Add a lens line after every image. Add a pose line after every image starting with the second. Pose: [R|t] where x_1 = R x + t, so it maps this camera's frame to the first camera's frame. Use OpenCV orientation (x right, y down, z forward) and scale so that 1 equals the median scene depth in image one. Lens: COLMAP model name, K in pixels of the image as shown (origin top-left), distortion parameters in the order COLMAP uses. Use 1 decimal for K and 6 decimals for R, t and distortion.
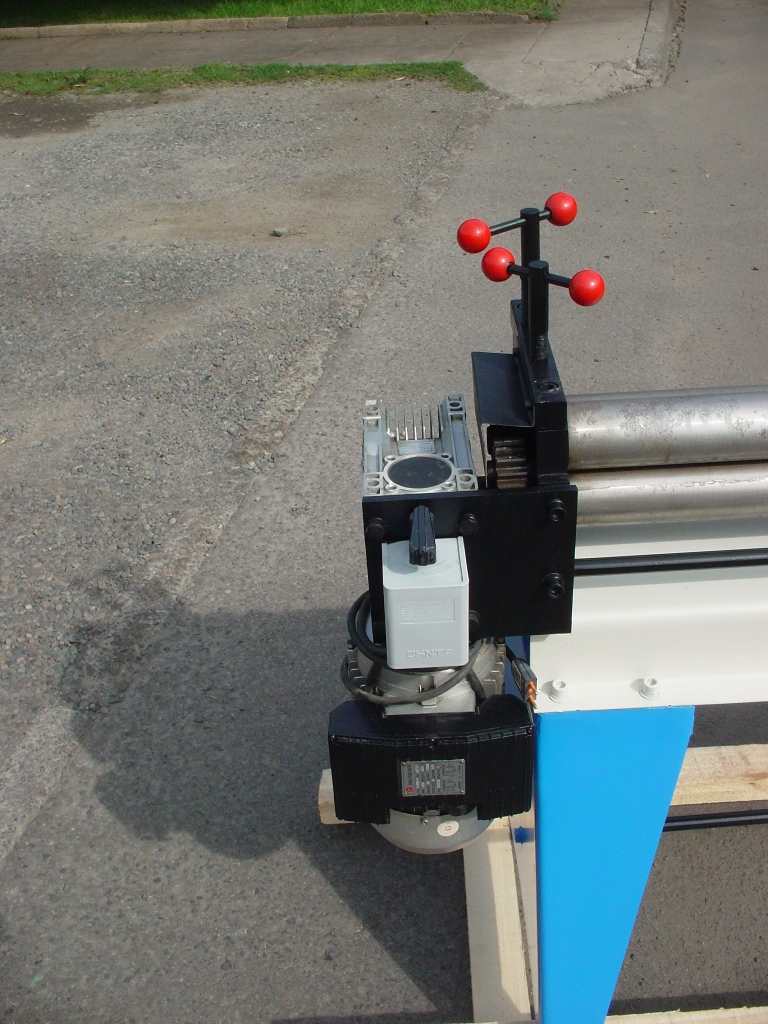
lens RADIAL K [[1144.5, 0, 389.9], [0, 1144.5, 498.2], [0, 0, 1]] dist [-0.055205, -0.015229]
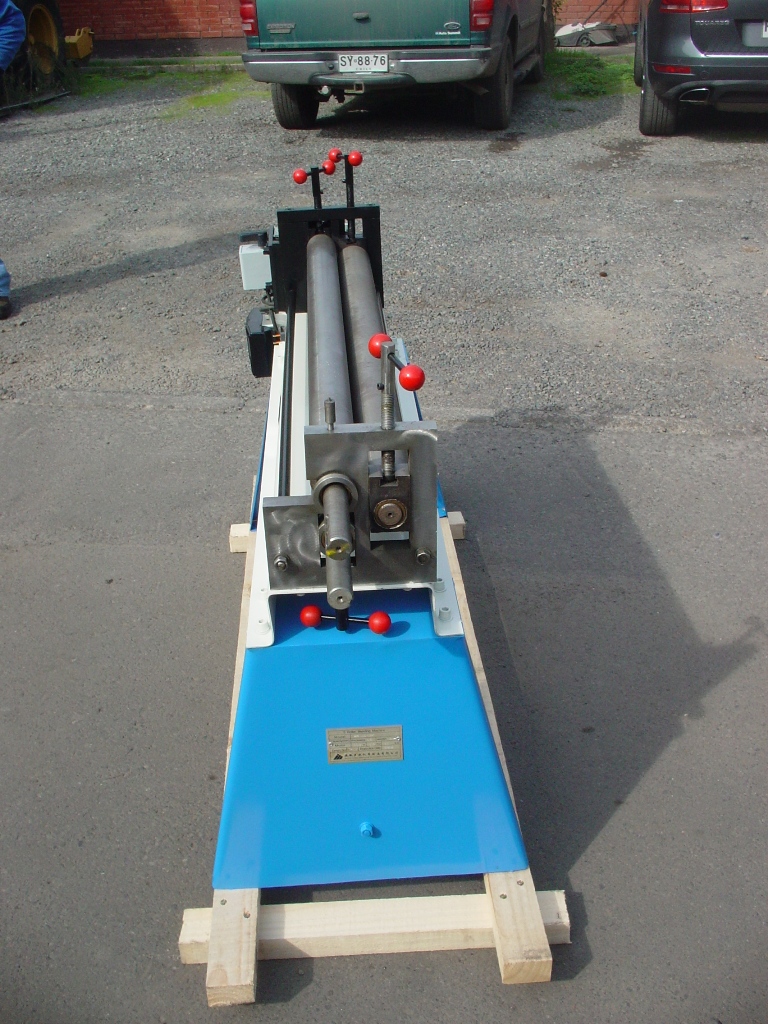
lens RADIAL K [[1148.5, 0, 384.0], [0, 1148.5, 512.0], [0, 0, 1]] dist [-0.067491, 0.045255]
pose [[0.051483, 0.515861, -0.855124, 0.625167], [-0.498724, 0.755126, 0.425511, -0.180945], [0.865230, 0.404564, 0.296148, 0.163430]]
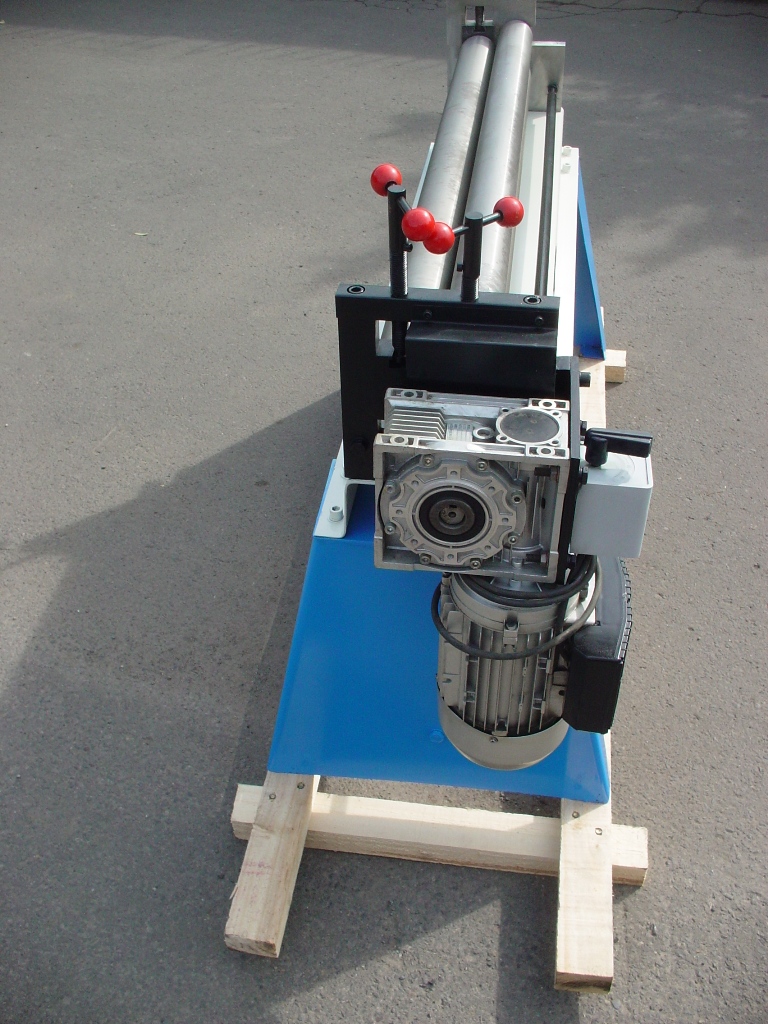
lens RADIAL K [[1148.5, 0, 384.0], [0, 1148.5, 512.0], [0, 0, 1]] dist [-0.067491, 0.045255]
pose [[0.149008, -0.575737, 0.803943, -0.220604], [0.531032, 0.732426, 0.426095, -0.120496], [-0.834147, 0.363427, 0.414872, 0.169136]]
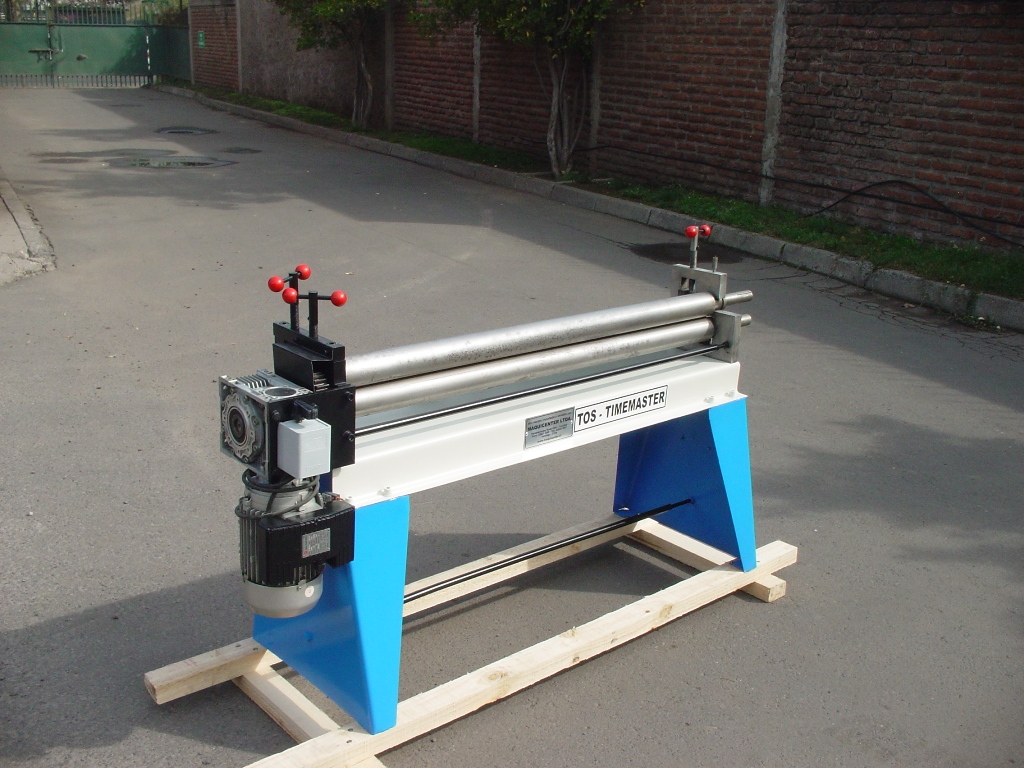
lens RADIAL K [[1148.5, 0, 516.4], [0, 1148.5, 384.2], [0, 0, 1]] dist [-0.067491, 0.045255]
pose [[0.757349, -0.108291, 0.643968, -0.238621], [0.272550, 0.948572, -0.161023, 0.100202], [-0.593413, 0.297464, 0.747915, -0.195019]]
